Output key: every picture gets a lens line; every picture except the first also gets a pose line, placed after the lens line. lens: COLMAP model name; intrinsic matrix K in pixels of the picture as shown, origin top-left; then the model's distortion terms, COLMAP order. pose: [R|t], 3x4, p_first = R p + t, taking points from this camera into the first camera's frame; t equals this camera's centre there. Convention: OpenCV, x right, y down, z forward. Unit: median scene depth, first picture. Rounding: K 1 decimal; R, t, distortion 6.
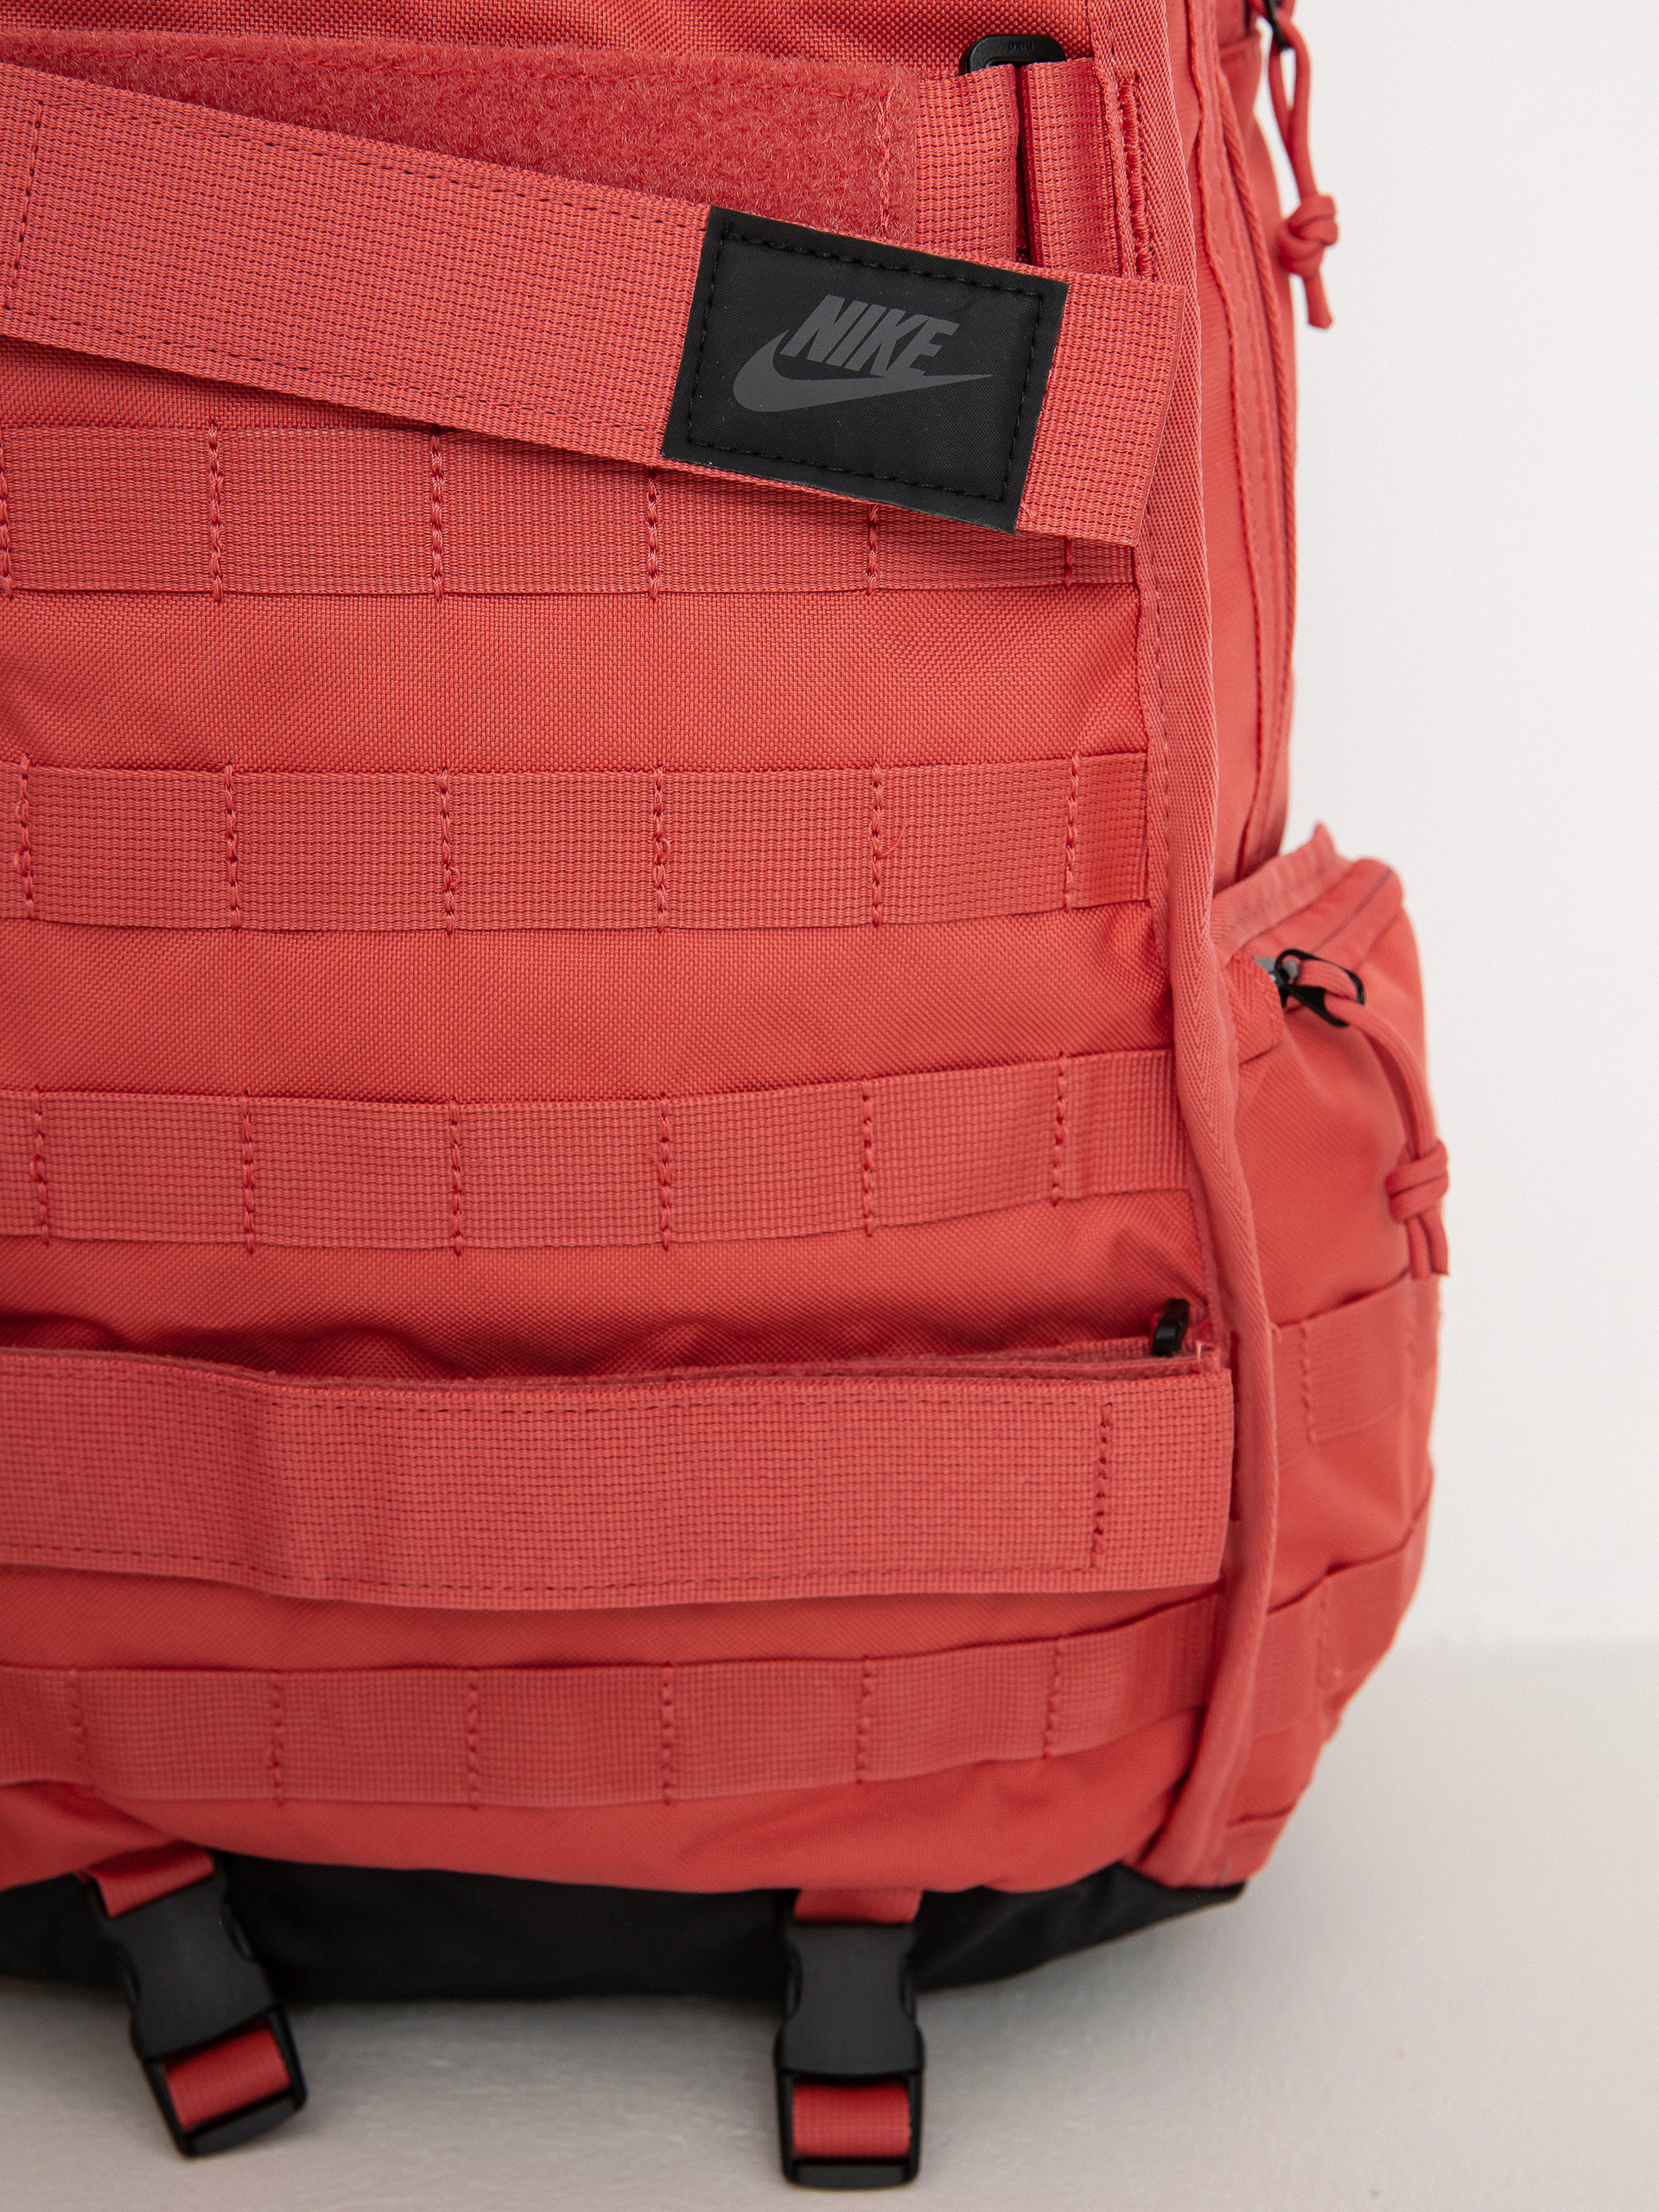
lens RADIAL K [[3570.6, 0, 814.4], [0, 3570.6, 1100.8], [0, 0, 1]] dist [-0.020265, 0.000000]
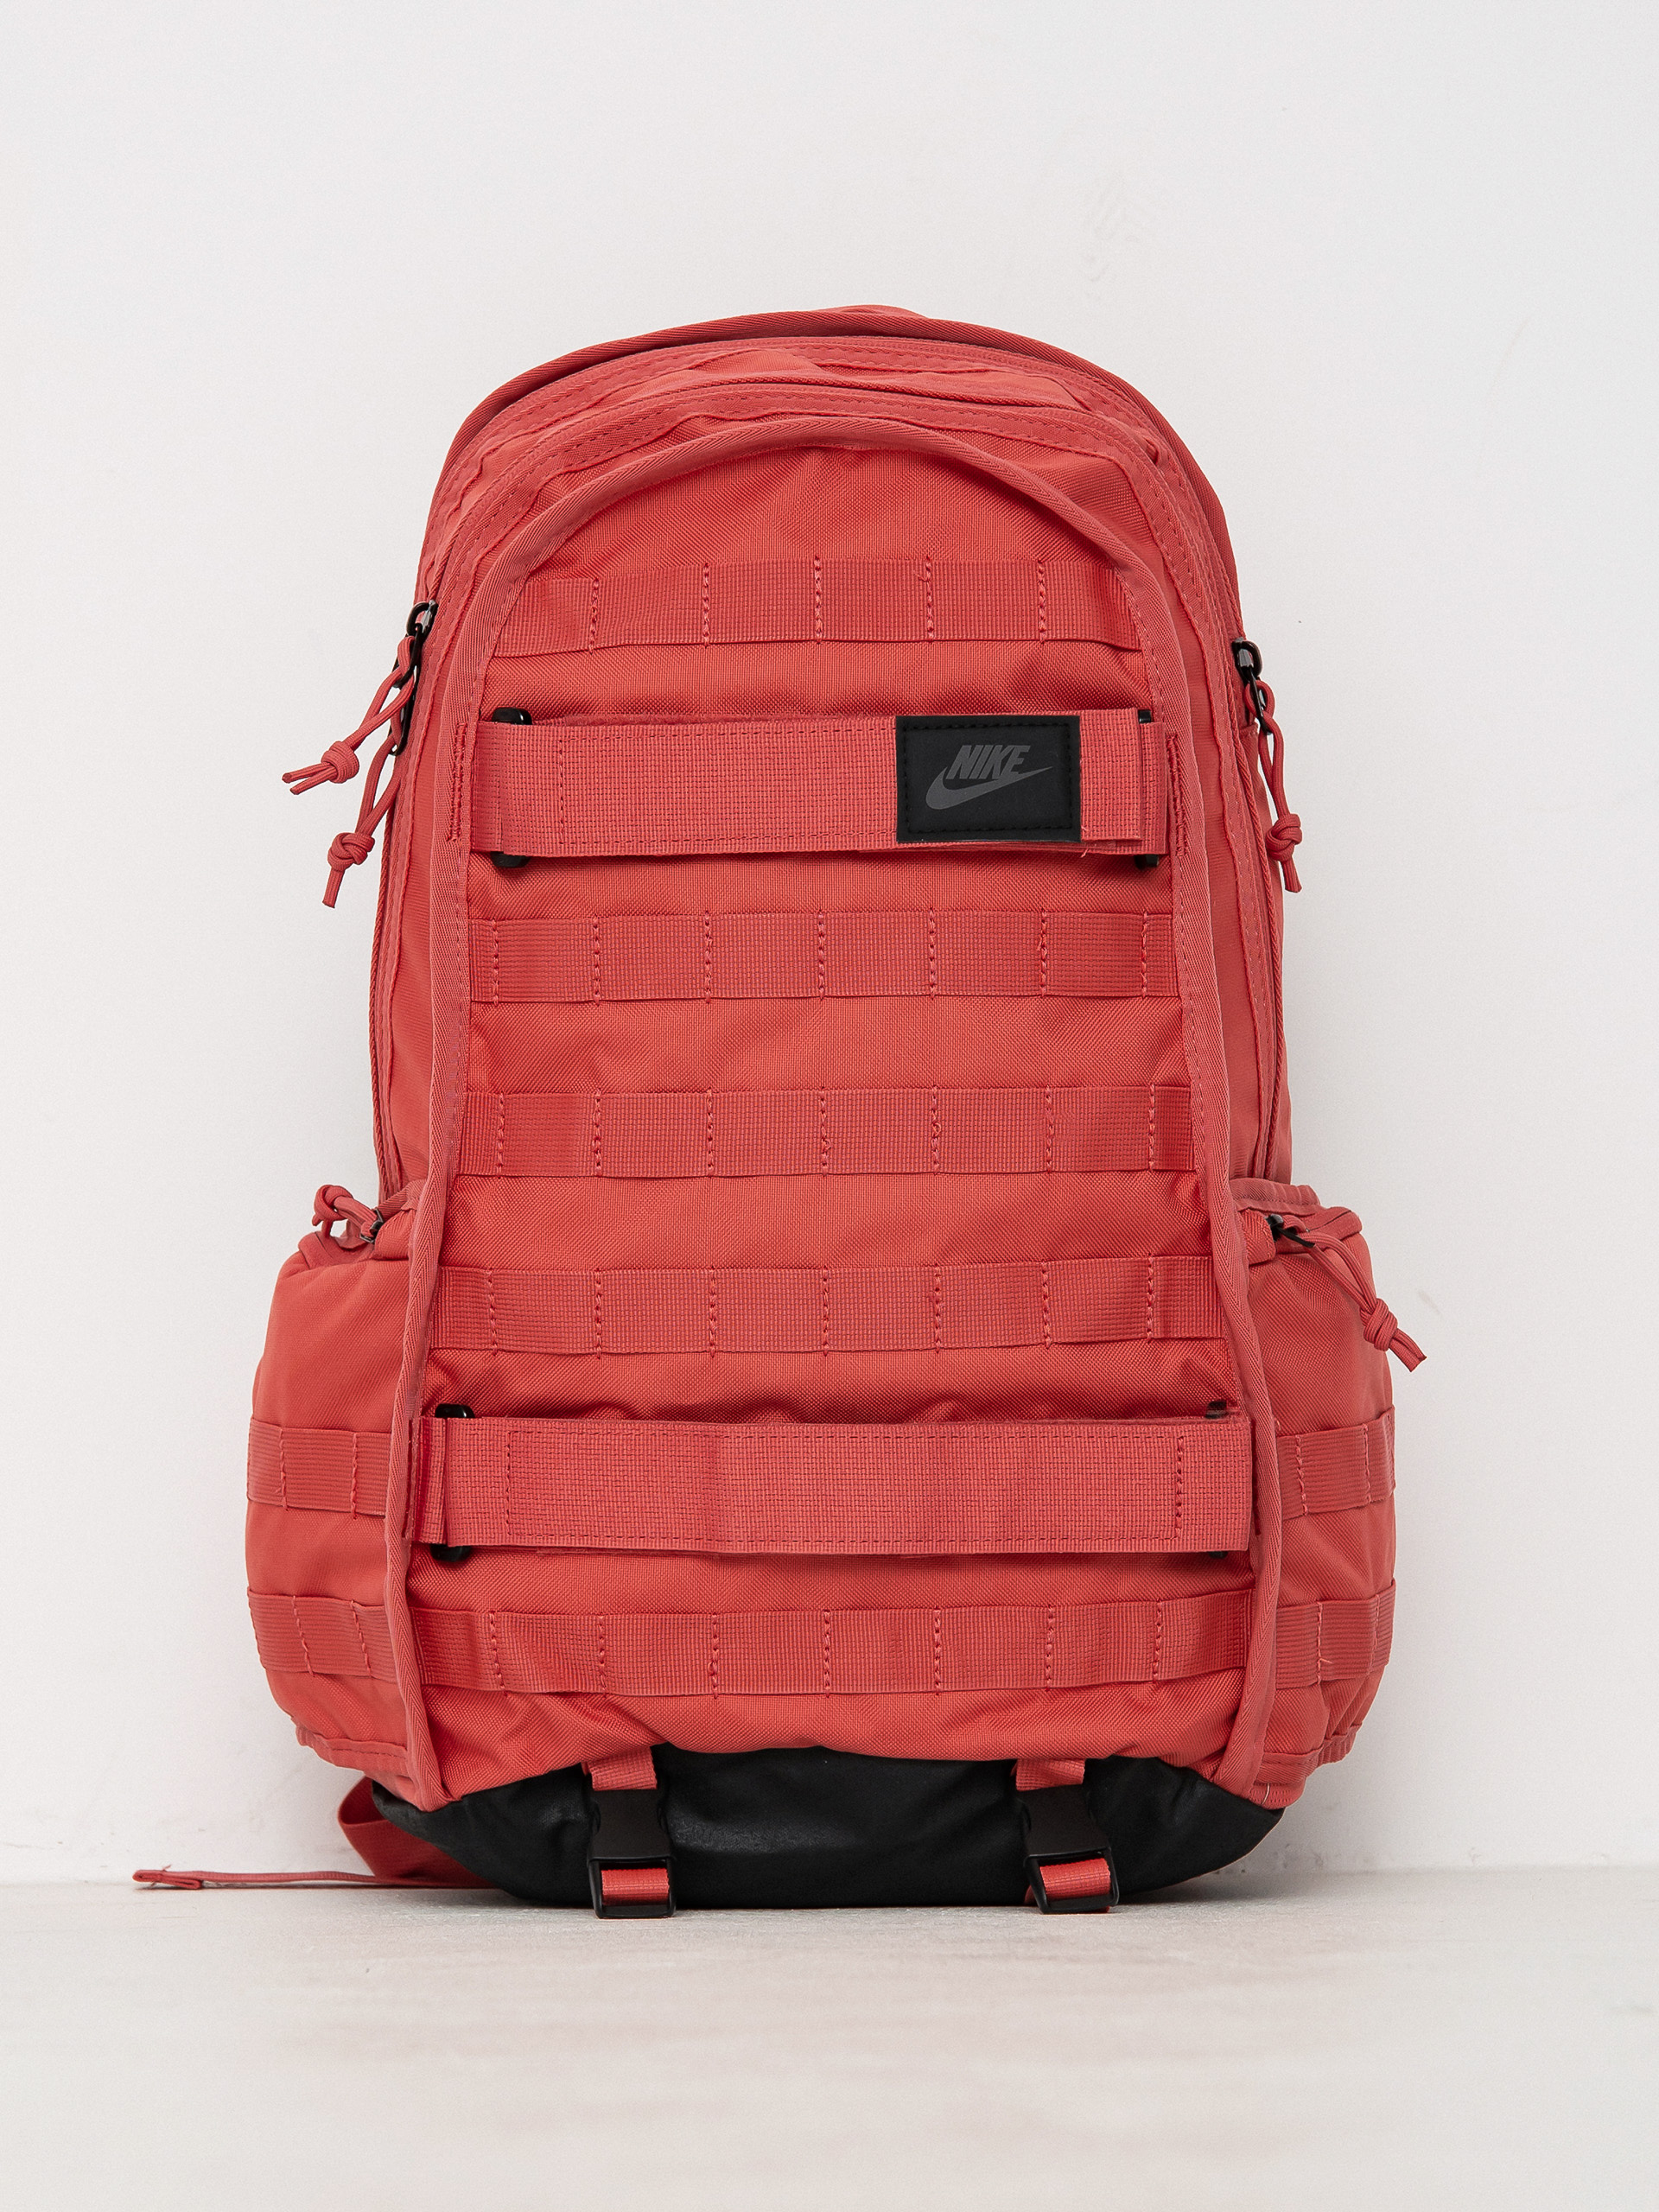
lens RADIAL K [[4335.4, 0, 842.9], [0, 4335.4, 1104.8], [0, 0, 1]] dist [0.150201, 0.000000]
pose [[0.999855, -0.014735, -0.008478, -0.072770], [0.012479, 0.974836, -0.222573, 0.434473], [0.011544, 0.222435, 0.974879, -1.271608]]
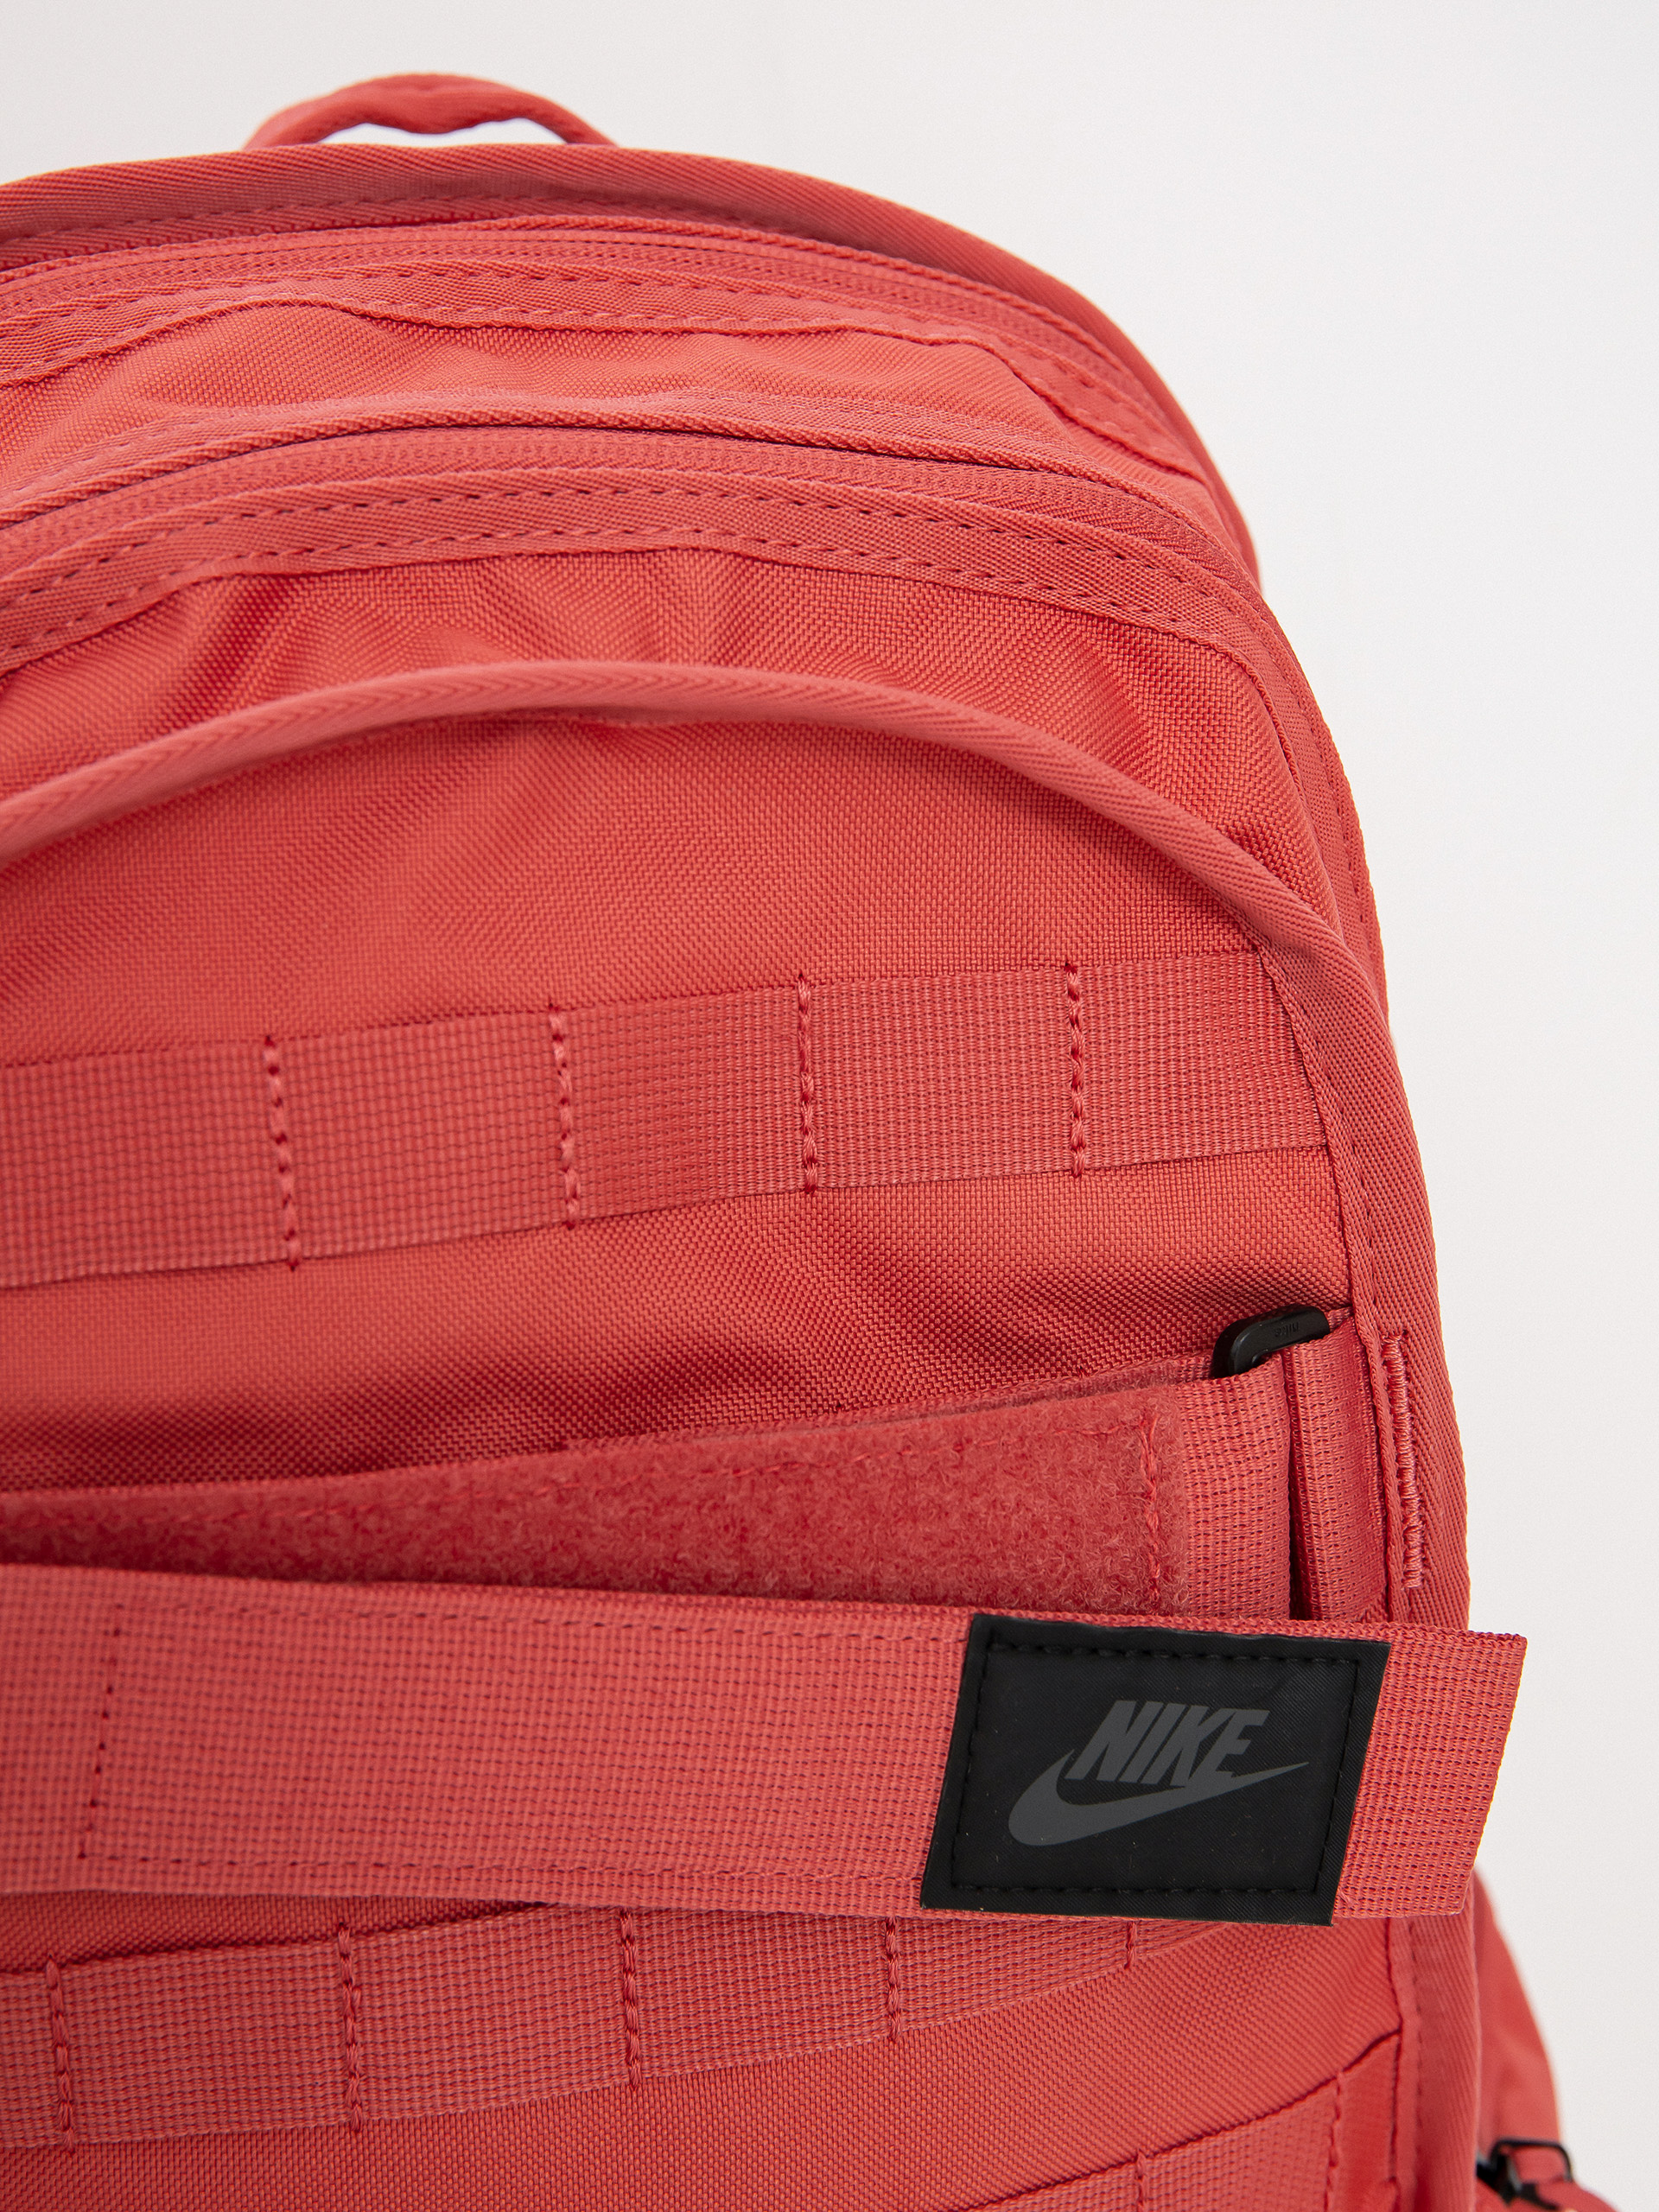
lens RADIAL K [[3570.6, 0, 835.6], [0, 3570.6, 1101.4], [0, 0, 1]] dist [-0.020265, 0.000000]
pose [[0.968310, -0.092114, 0.232144, -0.222489], [0.081340, 0.995135, 0.055585, -0.392619], [-0.236135, -0.034941, 0.971092, 0.224844]]
